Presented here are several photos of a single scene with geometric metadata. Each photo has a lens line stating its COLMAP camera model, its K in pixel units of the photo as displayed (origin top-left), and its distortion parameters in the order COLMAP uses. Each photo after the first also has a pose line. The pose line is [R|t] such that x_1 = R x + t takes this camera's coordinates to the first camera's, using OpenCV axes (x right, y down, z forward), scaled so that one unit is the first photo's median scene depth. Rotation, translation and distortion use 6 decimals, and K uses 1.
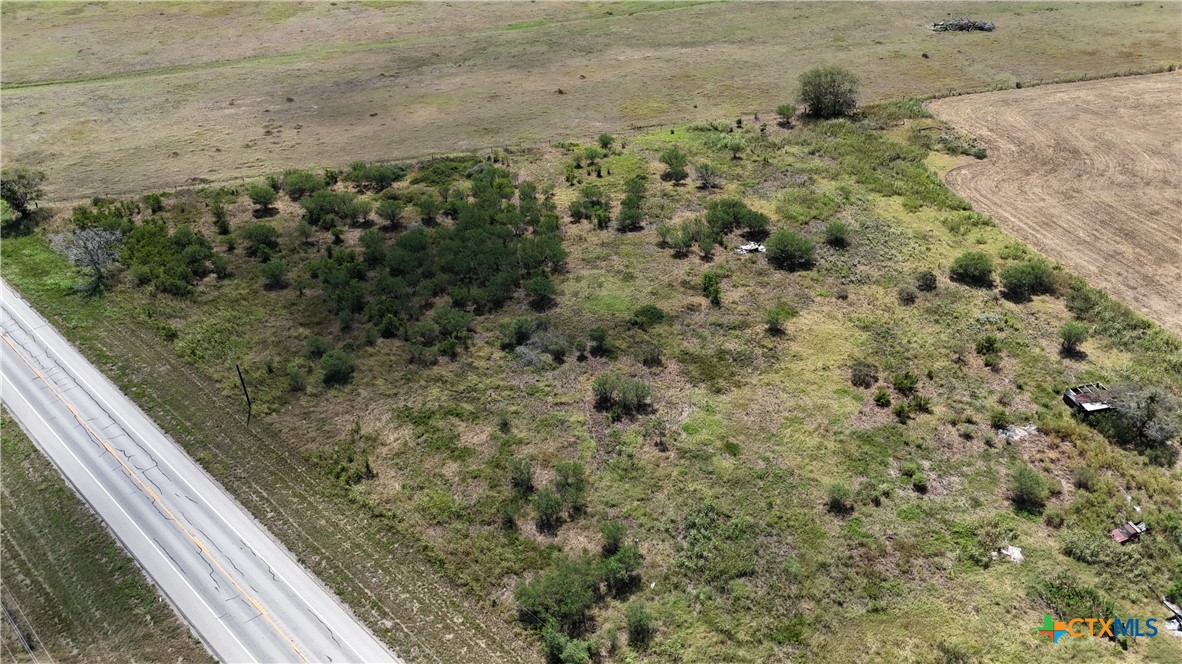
lens RADIAL K [[879.5, 0, 598.4], [0, 879.5, 327.5], [0, 0, 1]] dist [0.063408, -0.061666]
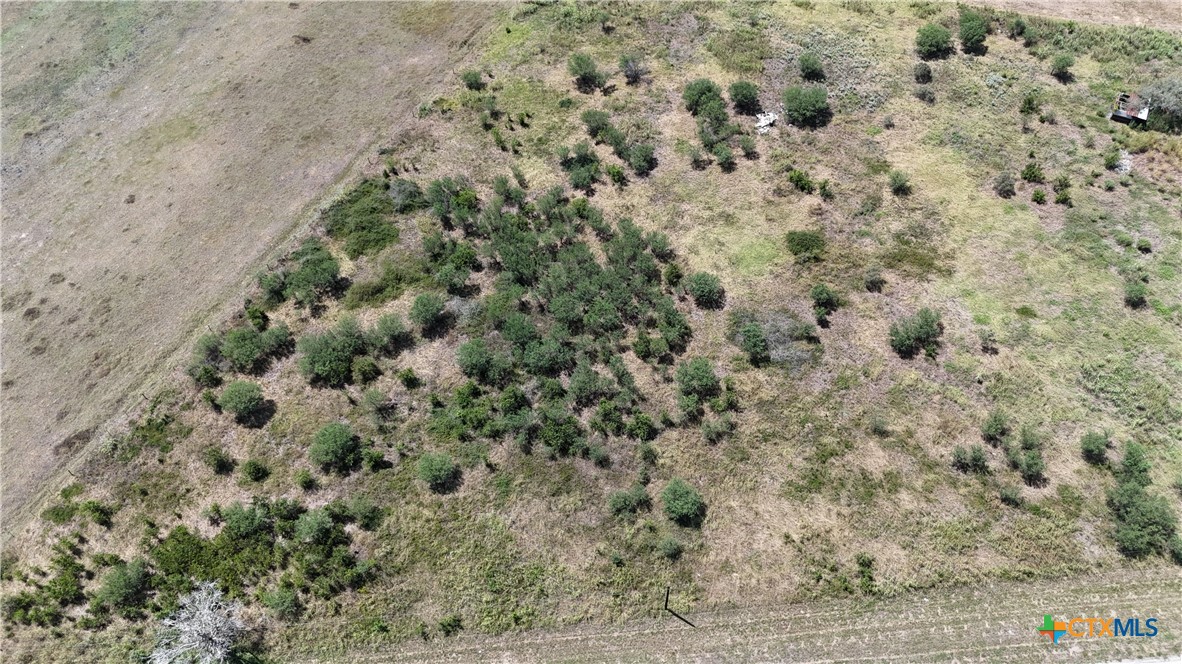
lens RADIAL K [[879.5, 0, 599.0], [0, 879.5, 329.4], [0, 0, 1]] dist [0.063408, -0.061666]
pose [[0.671763, -0.599043, 0.435754, -0.560688], [0.441589, 0.796139, 0.413717, -0.430737], [-0.594756, -0.085495, 0.799347, 0.346155]]
